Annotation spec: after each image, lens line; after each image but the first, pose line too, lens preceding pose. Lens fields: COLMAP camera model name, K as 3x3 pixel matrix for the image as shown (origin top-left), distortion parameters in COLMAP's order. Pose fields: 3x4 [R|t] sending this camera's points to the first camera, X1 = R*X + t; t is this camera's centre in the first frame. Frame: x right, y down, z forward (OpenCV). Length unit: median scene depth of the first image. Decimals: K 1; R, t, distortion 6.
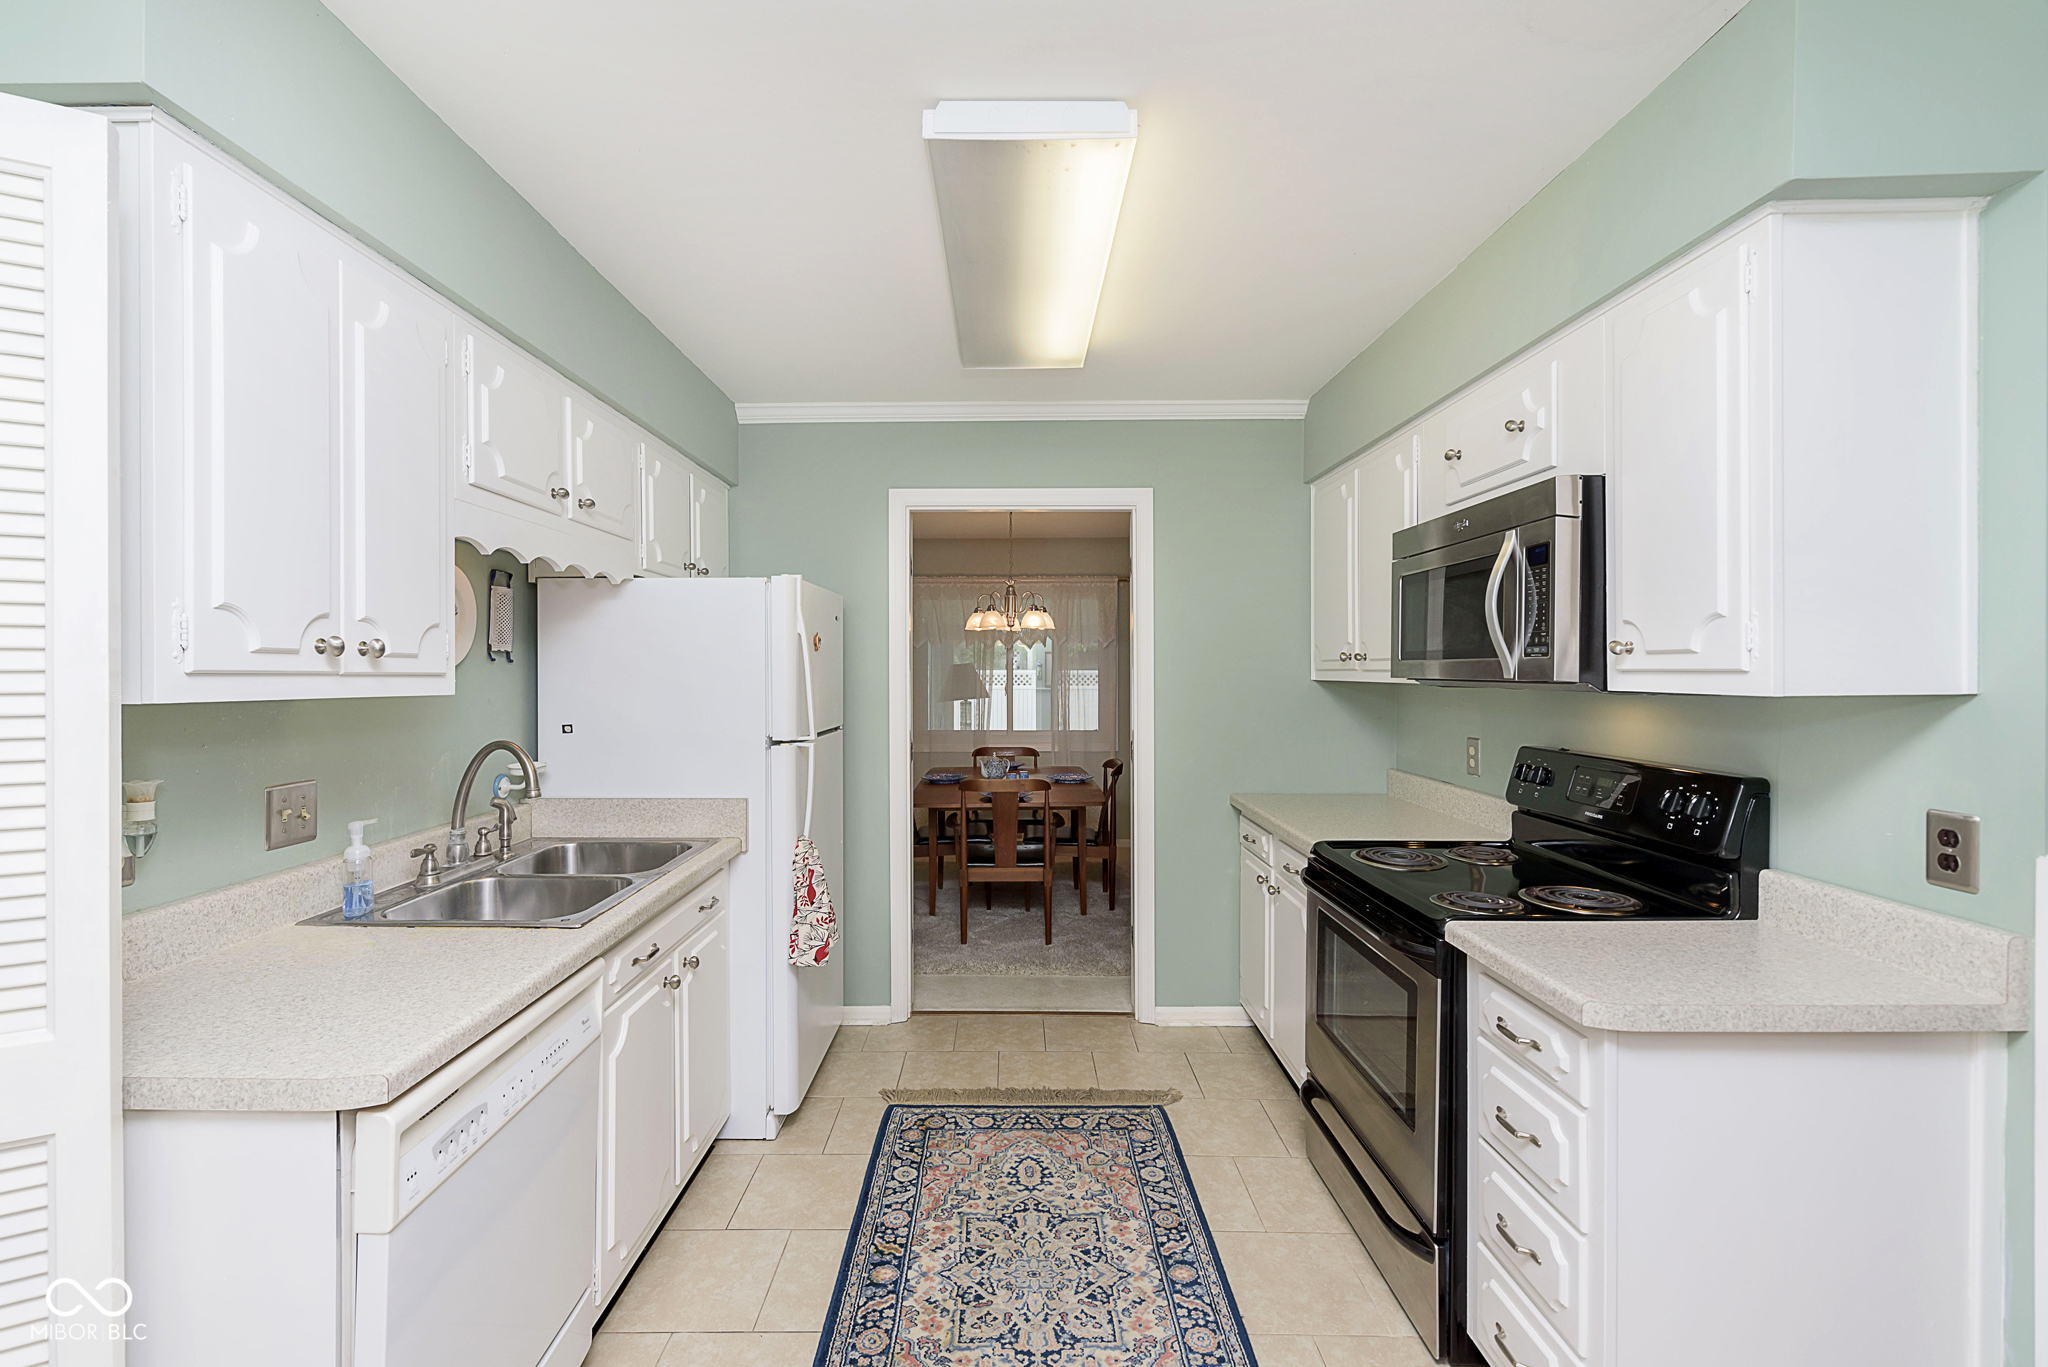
lens RADIAL K [[887.1, 0, 980.6], [0, 887.1, 675.2], [0, 0, 1]] dist [0.001575, 0.000090]
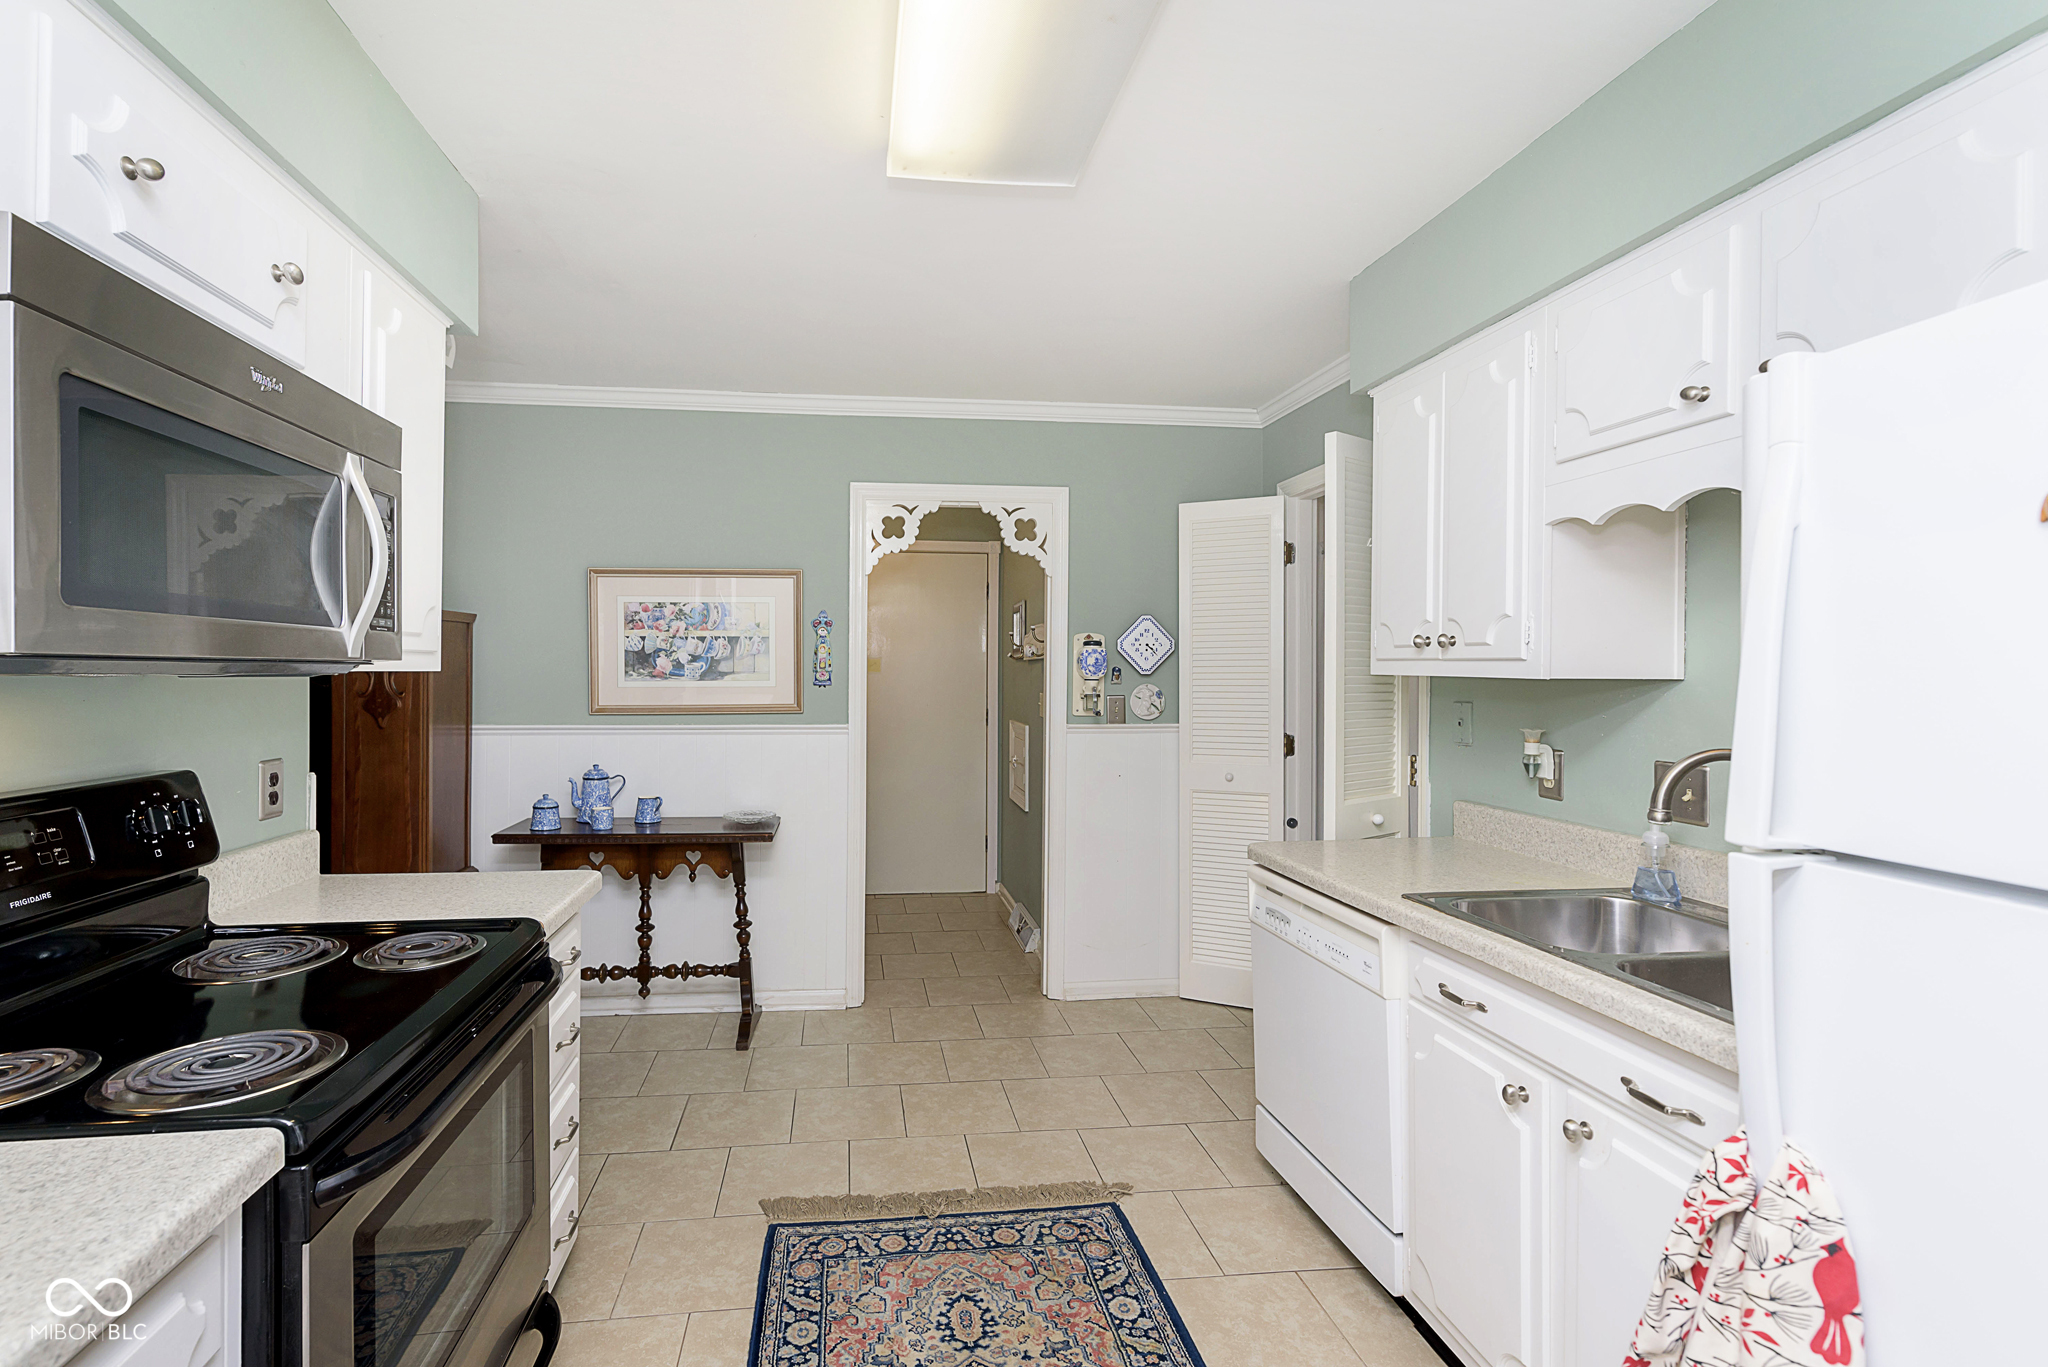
lens RADIAL K [[887.1, 0, 980.6], [0, 887.1, 675.2], [0, 0, 1]] dist [0.001575, 0.000090]
pose [[-0.983967, -0.002274, -0.178336, 0.175530], [-0.004461, 0.999920, 0.011862, 0.006297], [0.178294, 0.012467, -0.983898, 1.467440]]
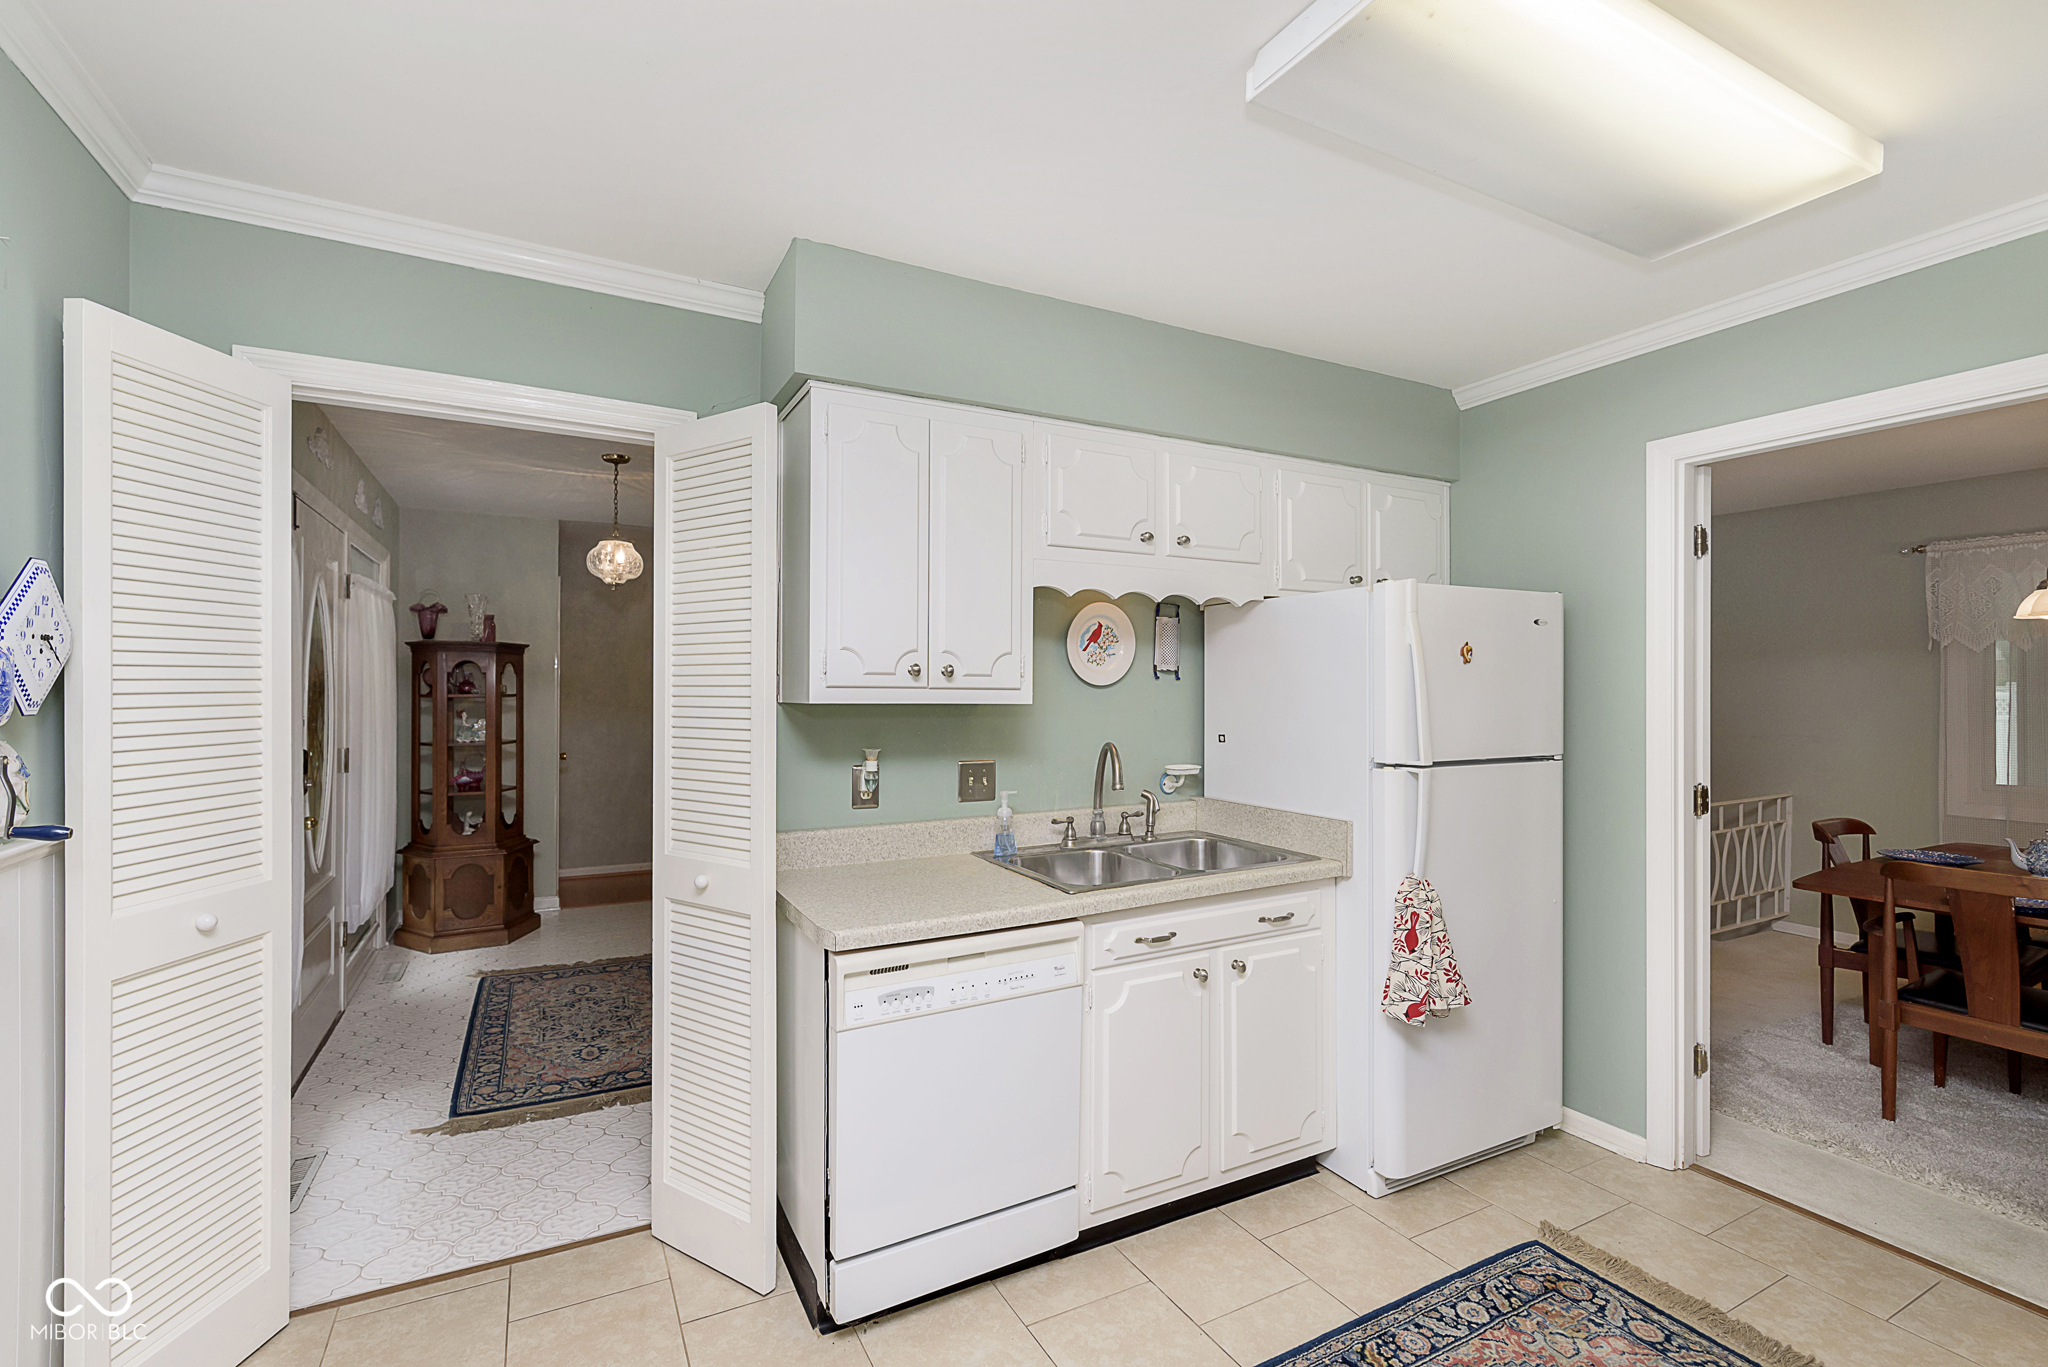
lens RADIAL K [[871.6, 0, 969.4], [0, 871.6, 687.6], [0, 0, 1]] dist [-0.000891, 0.000247]
pose [[0.458872, -0.000322, -0.888502, 0.419819], [-0.006150, 0.999975, -0.003539, 0.001887], [0.888481, 0.007088, 0.458858, 0.236279]]
